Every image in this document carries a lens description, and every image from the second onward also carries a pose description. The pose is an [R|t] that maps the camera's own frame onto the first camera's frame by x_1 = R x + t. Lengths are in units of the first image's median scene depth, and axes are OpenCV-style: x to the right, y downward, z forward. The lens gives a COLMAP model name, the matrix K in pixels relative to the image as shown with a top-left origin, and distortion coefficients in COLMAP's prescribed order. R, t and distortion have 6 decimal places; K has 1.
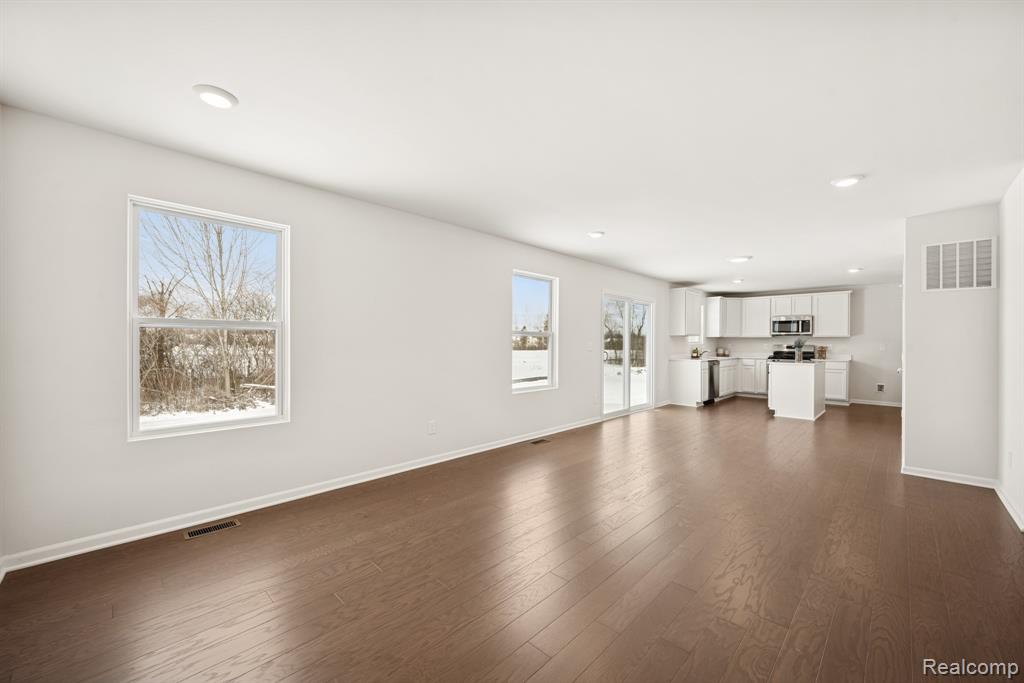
lens RADIAL K [[403.6, 0, 509.8], [0, 403.6, 340.6], [0, 0, 1]] dist [0.000118, -0.000048]
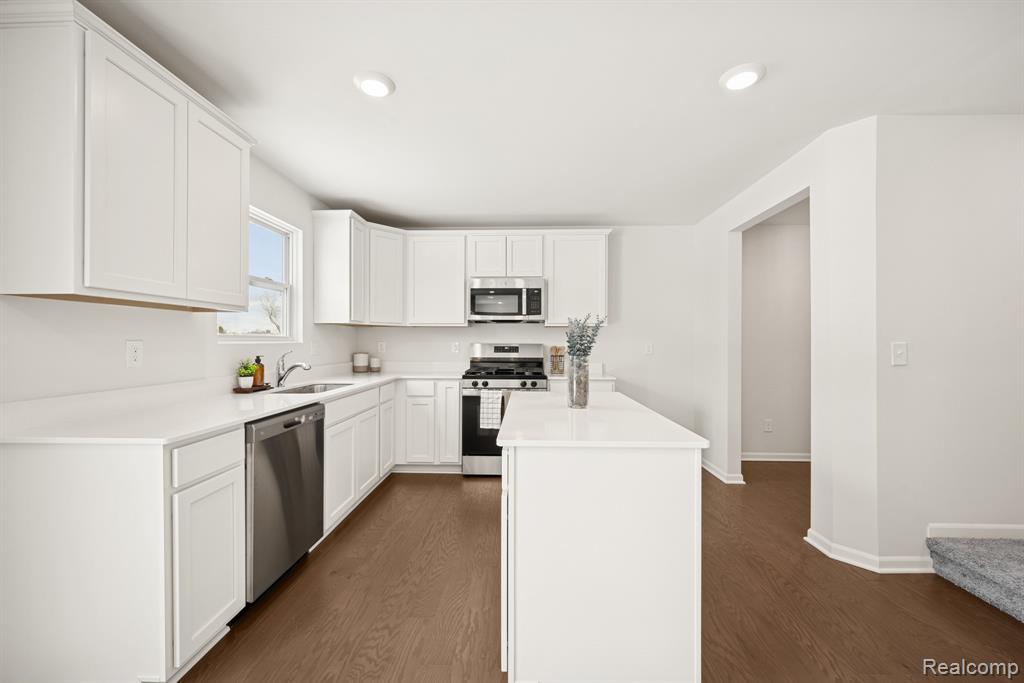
lens RADIAL K [[403.6, 0, 508.4], [0, 403.6, 344.9], [0, 0, 1]] dist [0.000118, -0.000048]
pose [[0.730611, -0.007507, 0.682753, 0.394529], [0.000482, 0.999945, 0.010480, 0.007094], [-0.682794, -0.007328, 0.730574, 0.670164]]
